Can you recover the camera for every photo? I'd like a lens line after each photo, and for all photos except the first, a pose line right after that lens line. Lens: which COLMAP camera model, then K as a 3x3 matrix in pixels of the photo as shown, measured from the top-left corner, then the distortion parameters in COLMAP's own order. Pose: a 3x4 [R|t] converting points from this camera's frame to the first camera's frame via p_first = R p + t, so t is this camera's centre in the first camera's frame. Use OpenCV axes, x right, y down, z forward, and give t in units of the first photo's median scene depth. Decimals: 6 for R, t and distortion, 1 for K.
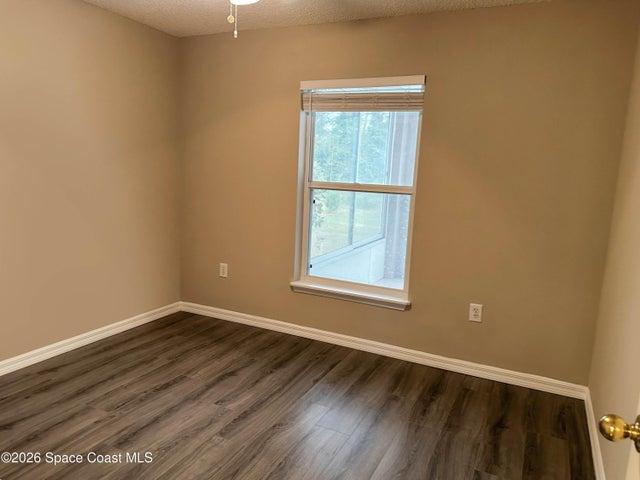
lens RADIAL K [[460.6, 0, 320.0], [0, 460.6, 240.0], [0, 0, 1]] dist [0.058244, -0.007629]
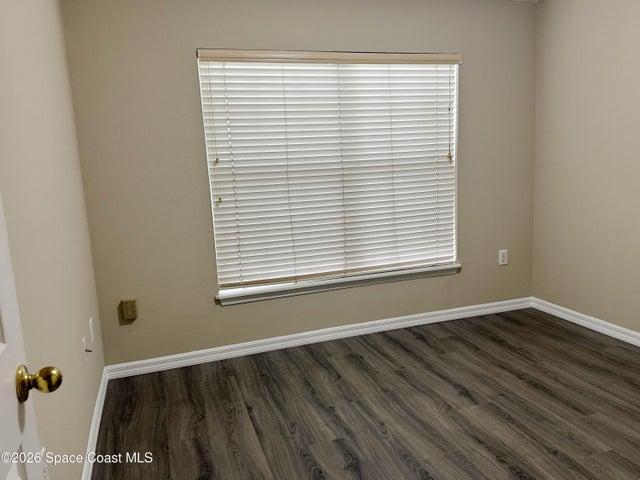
lens RADIAL K [[460.6, 0, 320.0], [0, 460.6, 240.0], [0, 0, 1]] dist [0.058244, -0.007629]
pose [[0.717969, -0.190957, 0.669370, -0.680596], [0.181848, 0.979695, 0.084435, -0.060052], [-0.671901, 0.061102, 0.738116, 0.403725]]
